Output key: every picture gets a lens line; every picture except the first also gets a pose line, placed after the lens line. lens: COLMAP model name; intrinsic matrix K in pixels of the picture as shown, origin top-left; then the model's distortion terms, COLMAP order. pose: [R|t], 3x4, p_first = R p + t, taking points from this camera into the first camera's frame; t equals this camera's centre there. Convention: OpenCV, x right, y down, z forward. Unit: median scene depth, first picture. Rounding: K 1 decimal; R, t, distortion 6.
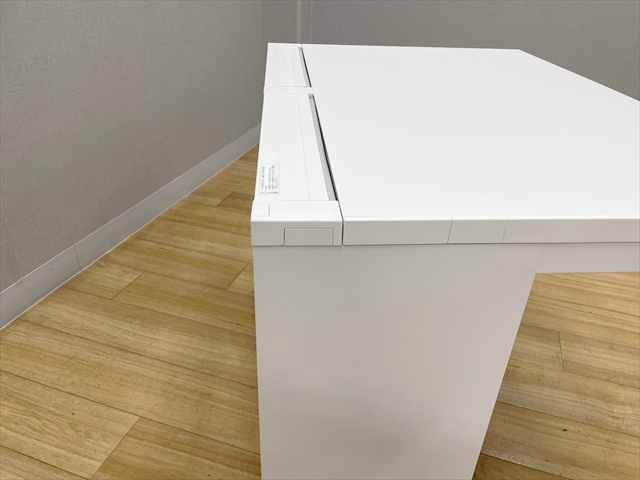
lens RADIAL K [[484.1, 0, 323.8], [0, 484.1, 239.1], [0, 0, 1]] dist [0.060659, -0.067003]
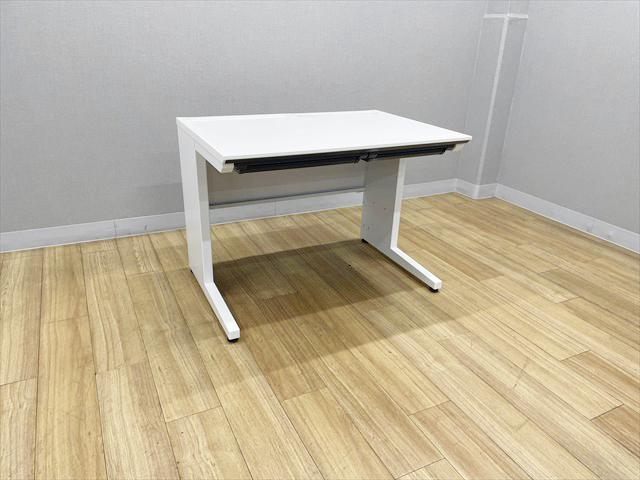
lens RADIAL K [[484.1, 0, 319.4], [0, 484.1, 238.3], [0, 0, 1]] dist [0.060659, -0.067003]
pose [[0.699923, 0.266145, -0.662778, 0.994862], [-0.370446, 0.928674, -0.018289, 0.128587], [0.610637, 0.258324, 0.748593, -0.310372]]
